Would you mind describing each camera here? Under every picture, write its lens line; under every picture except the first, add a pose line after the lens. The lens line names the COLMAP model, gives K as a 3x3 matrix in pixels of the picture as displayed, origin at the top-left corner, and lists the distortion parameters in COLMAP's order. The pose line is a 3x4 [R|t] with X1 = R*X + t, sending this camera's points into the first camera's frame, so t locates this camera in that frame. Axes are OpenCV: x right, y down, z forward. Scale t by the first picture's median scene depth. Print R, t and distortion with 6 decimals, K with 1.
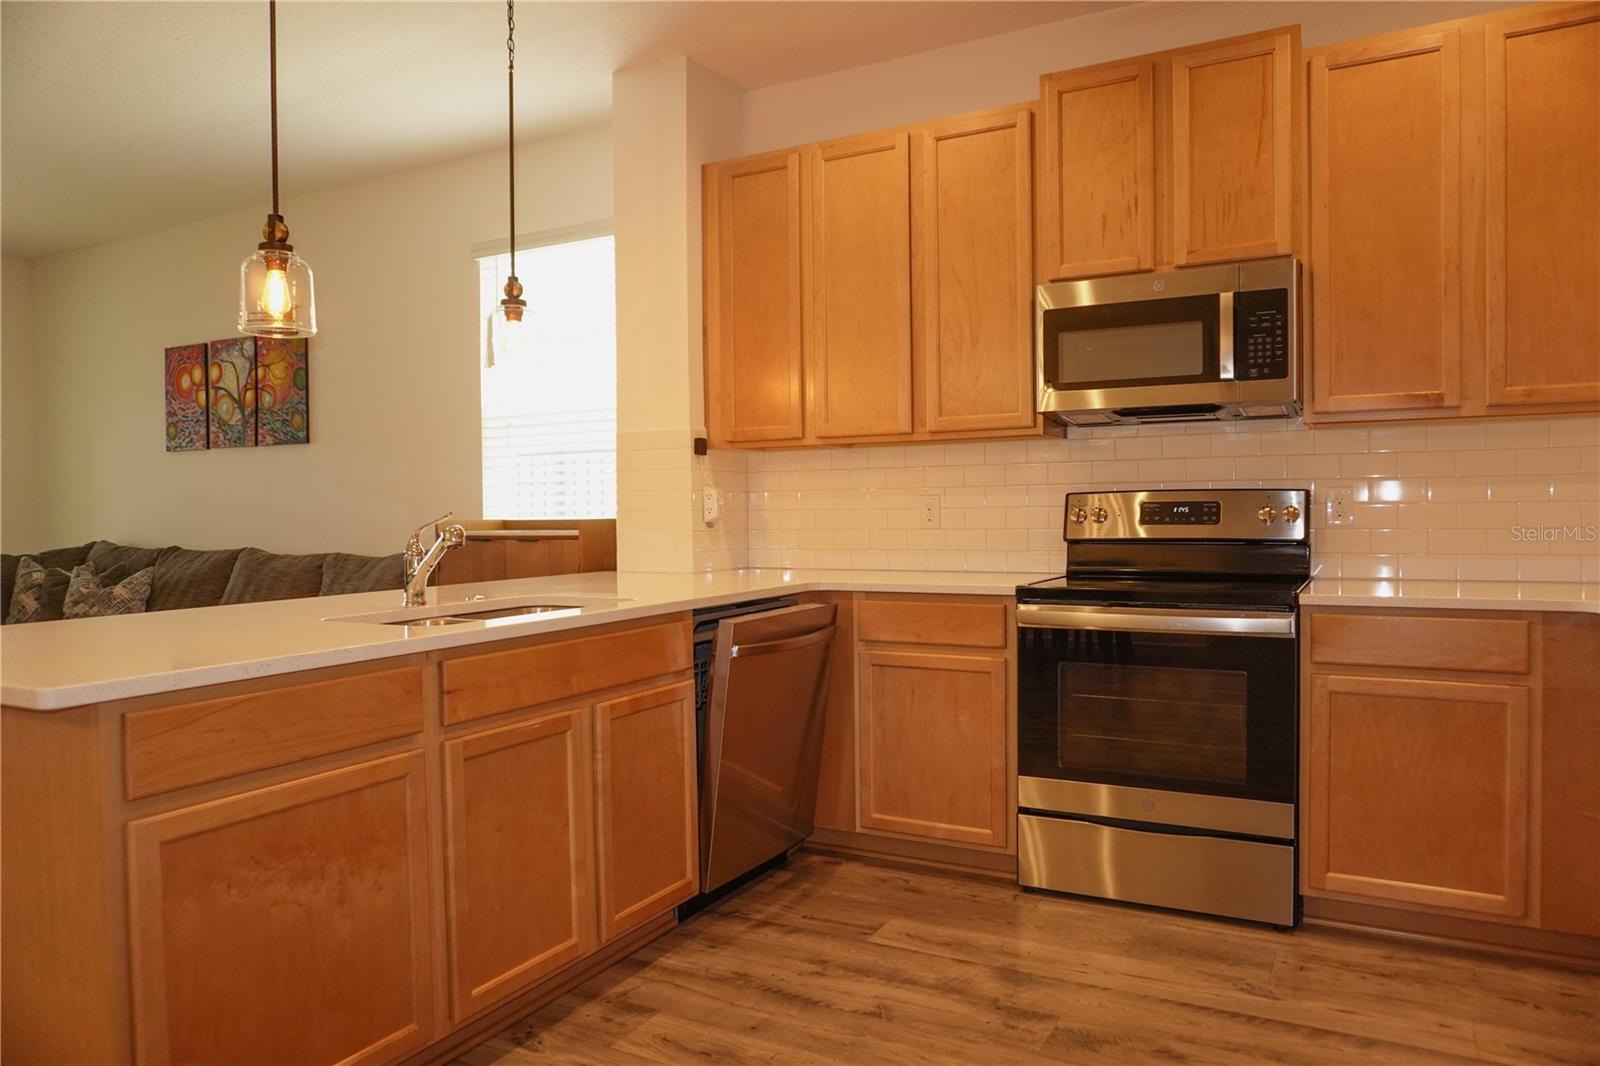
lens RADIAL K [[1072.1, 0, 799.8], [0, 1072.1, 537.2], [0, 0, 1]] dist [-0.048182, 0.025994]
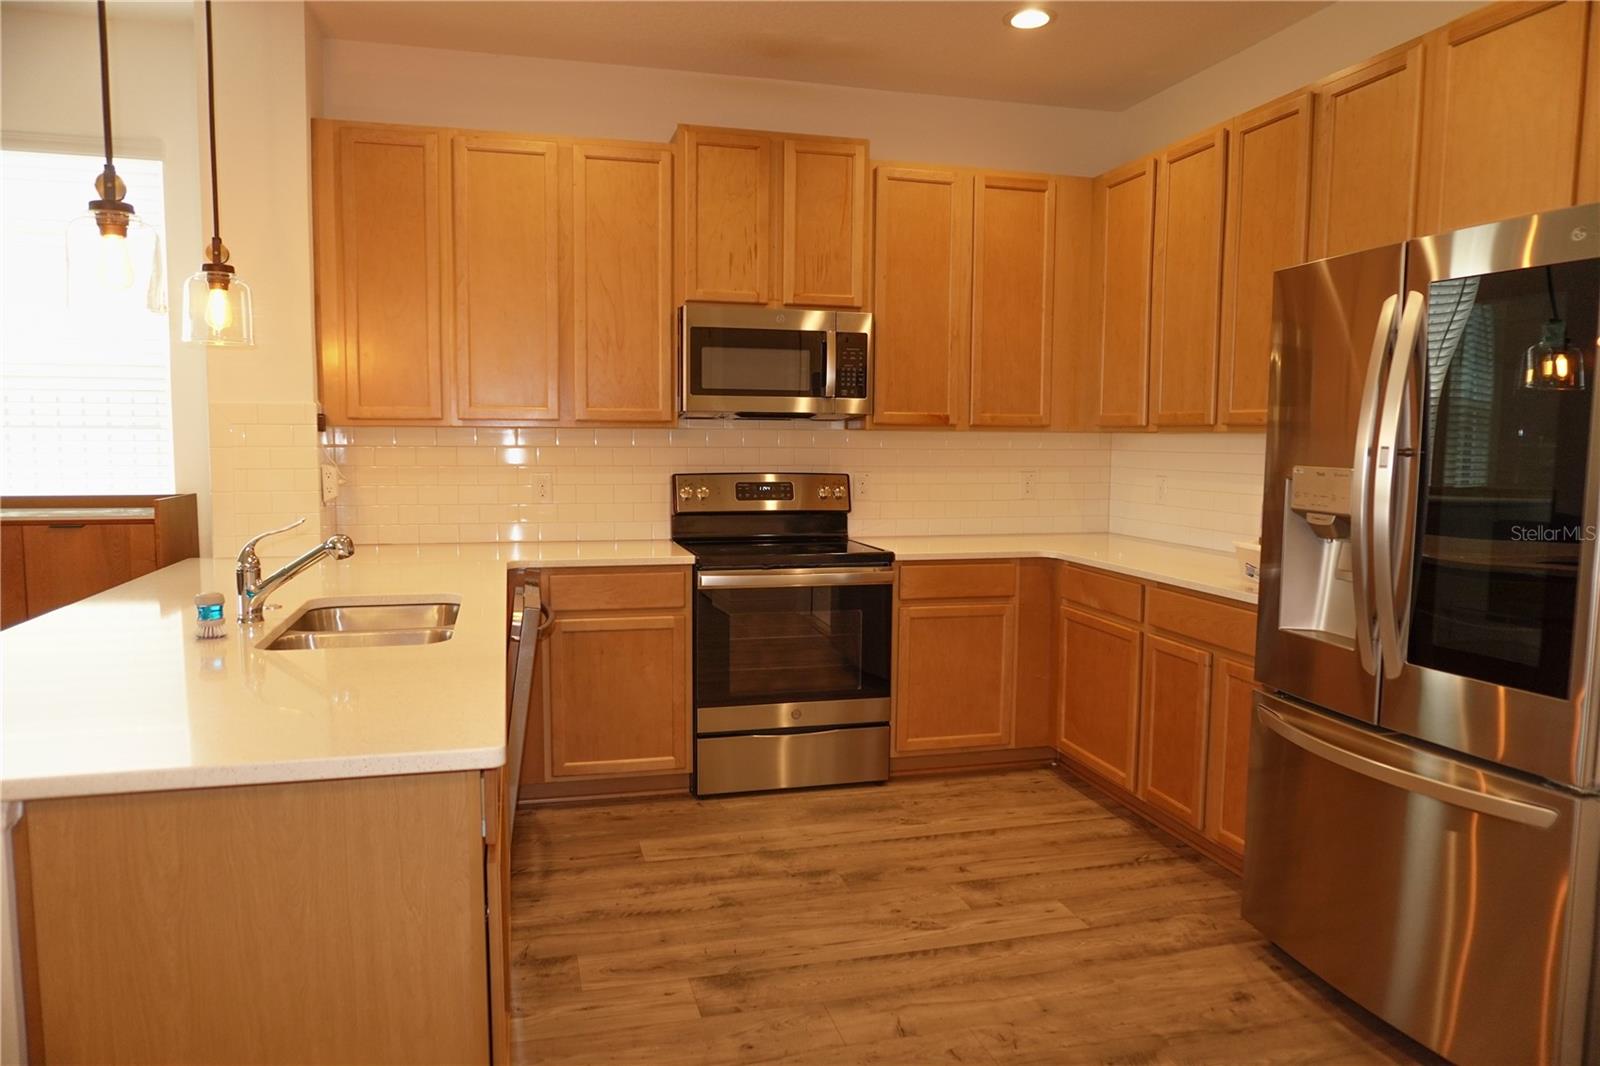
lens RADIAL K [[1078.1, 0, 794.5], [0, 1078.1, 536.6], [0, 0, 1]] dist [-0.052824, 0.039447]
pose [[0.724032, -0.045857, 0.688240, -0.614126], [-0.000343, 0.997764, 0.066841, -0.064783], [-0.689766, -0.048631, 0.722397, 0.030054]]
